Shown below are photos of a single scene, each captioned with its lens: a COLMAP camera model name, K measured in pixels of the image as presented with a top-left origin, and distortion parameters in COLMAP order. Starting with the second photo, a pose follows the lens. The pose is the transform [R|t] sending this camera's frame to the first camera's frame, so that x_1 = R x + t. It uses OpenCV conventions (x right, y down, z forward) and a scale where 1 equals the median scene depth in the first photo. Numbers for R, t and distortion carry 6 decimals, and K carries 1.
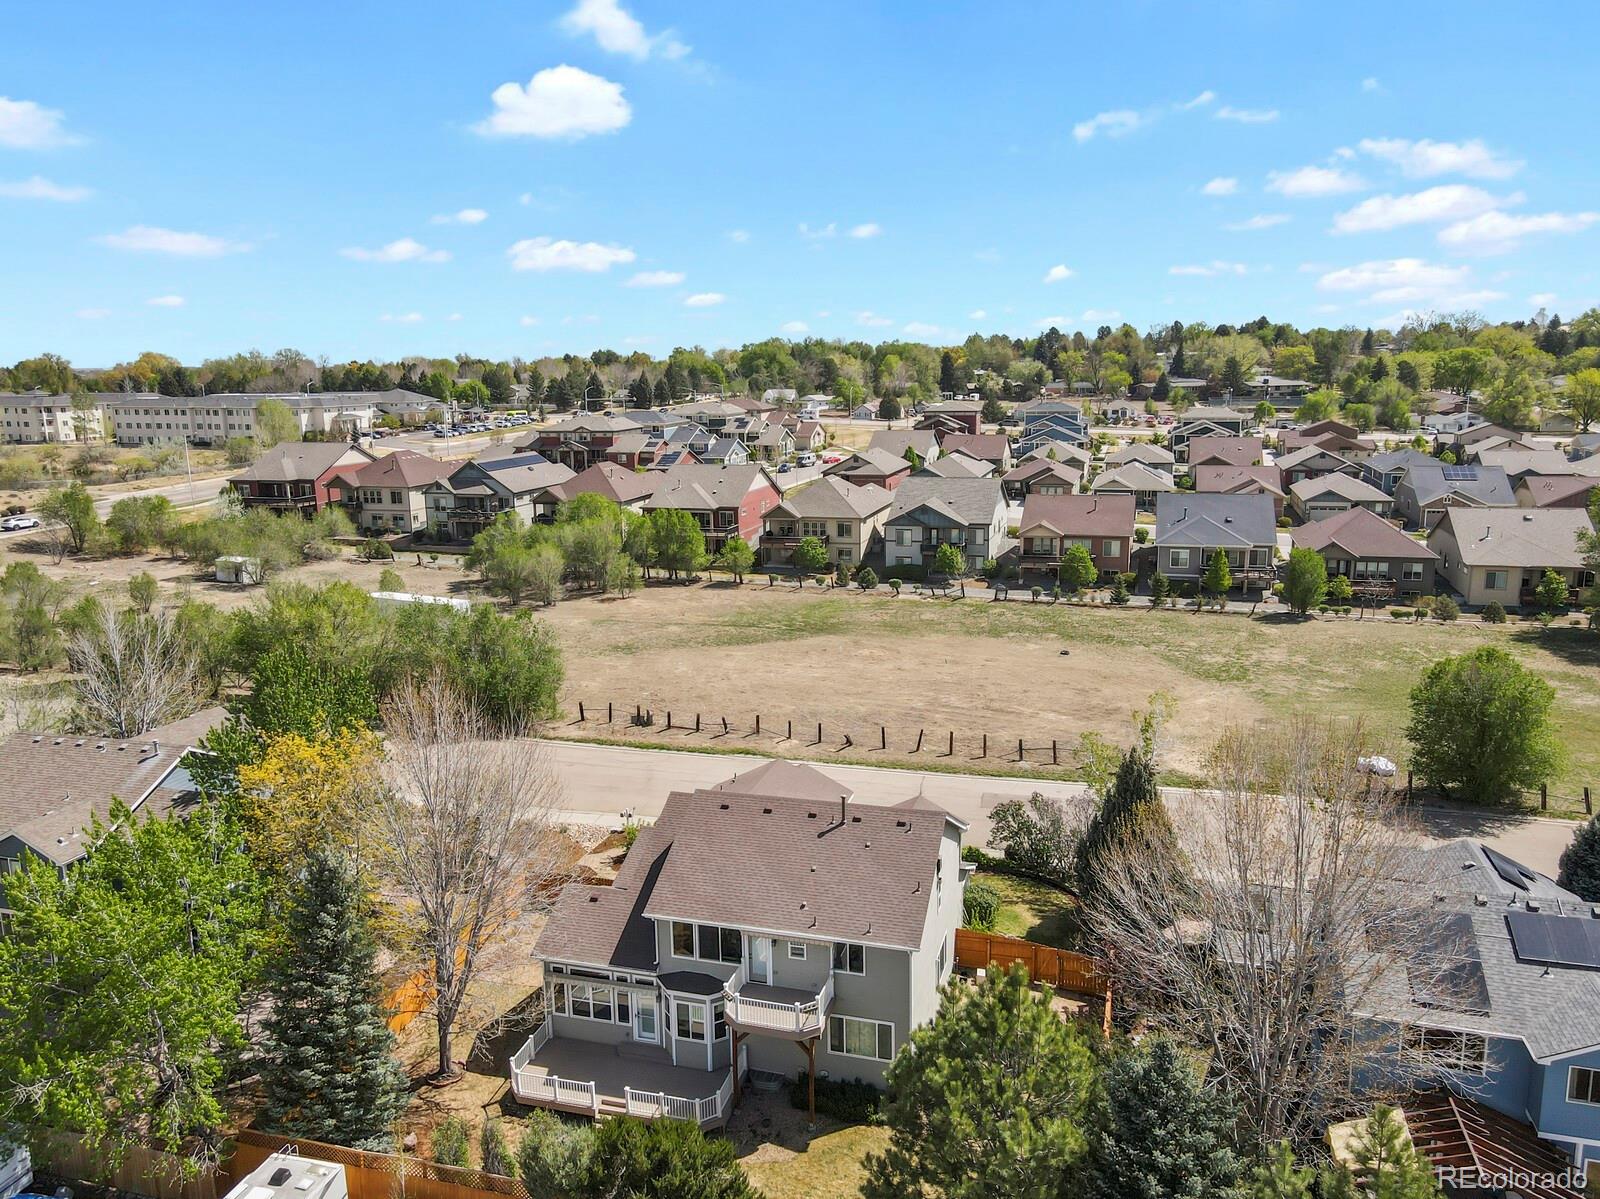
lens RADIAL K [[1171.3, 0, 794.7], [0, 1171.3, 598.1], [0, 0, 1]] dist [0.037050, 0.033062]
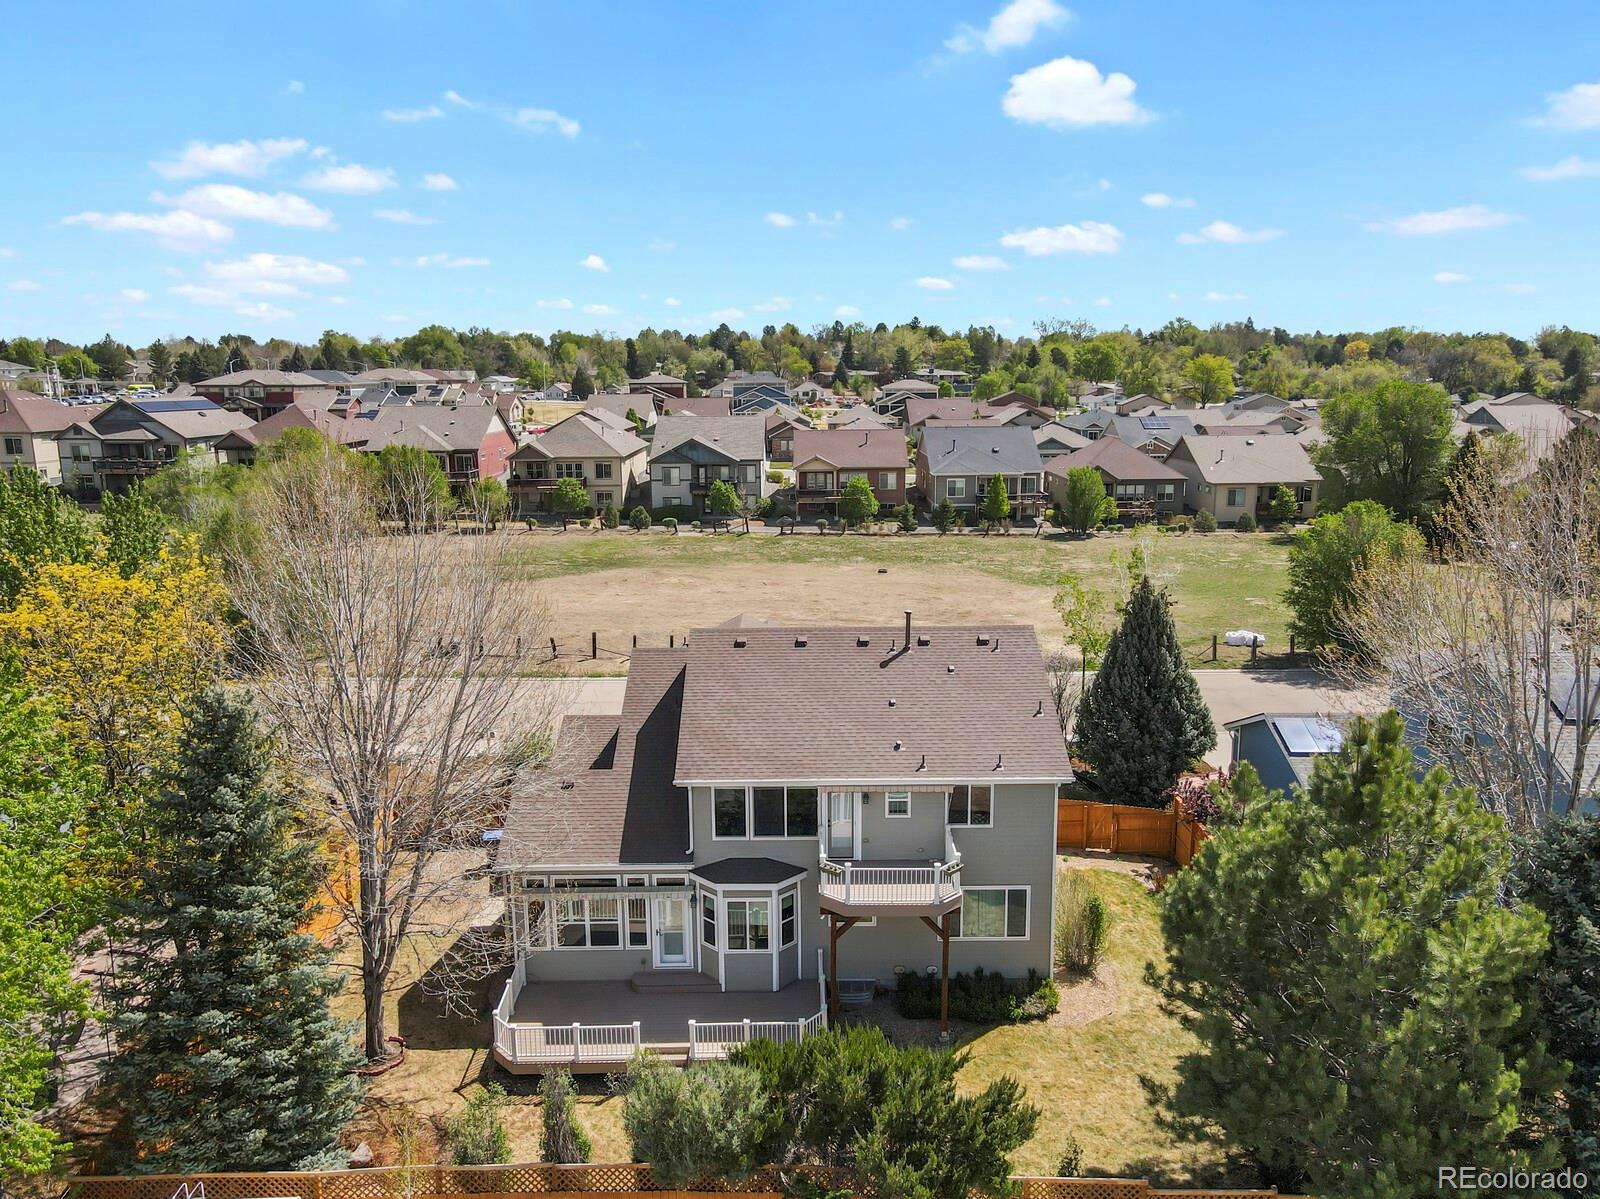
lens RADIAL K [[1168.4, 0, 792.4], [0, 1168.4, 595.8], [0, 0, 1]] dist [0.021802, 0.073052]
pose [[0.958040, -0.046202, 0.282886, -0.088119], [0.049817, 0.998743, -0.005594, 0.057541], [-0.282271, 0.019451, 0.959137, 0.107108]]
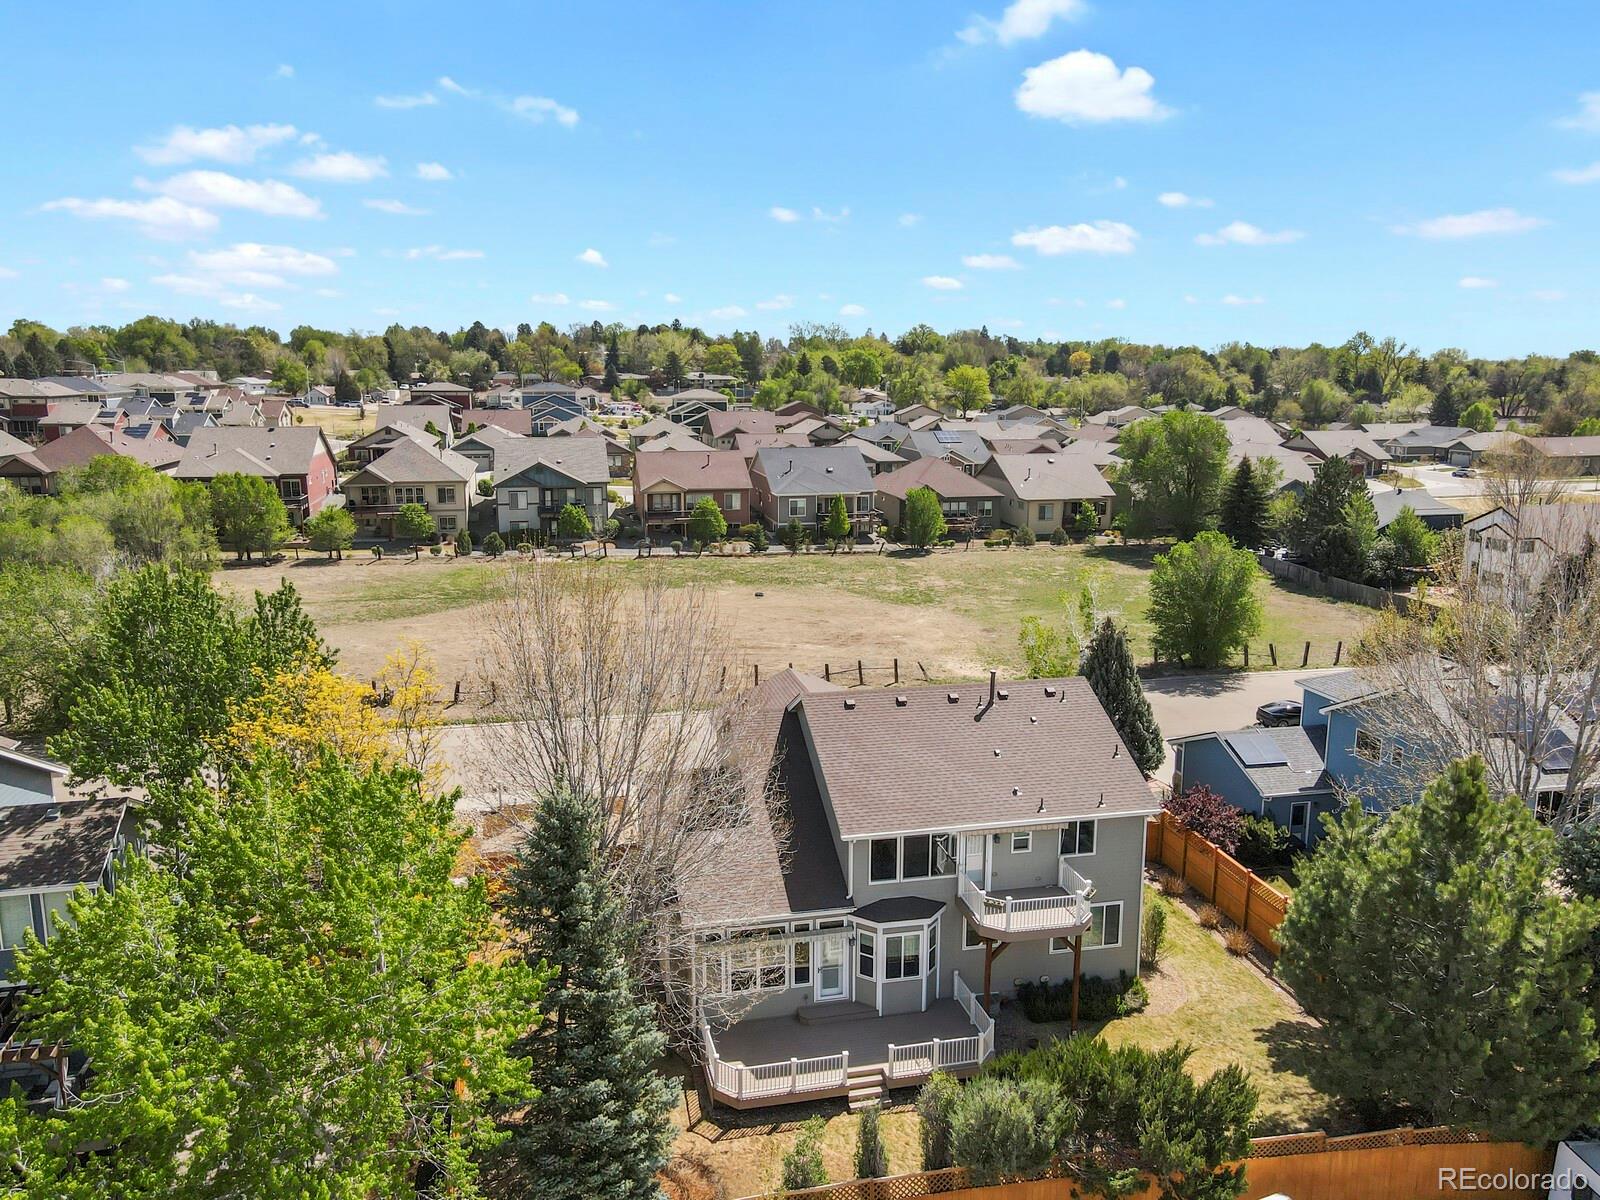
lens RADIAL K [[1171.3, 0, 794.7], [0, 1171.3, 598.6], [0, 0, 1]] dist [0.037050, 0.033062]
pose [[0.872911, -0.077512, 0.481684, -0.183540], [0.080716, 0.996637, 0.014103, 0.032573], [-0.481157, 0.026569, 0.876232, 0.108505]]
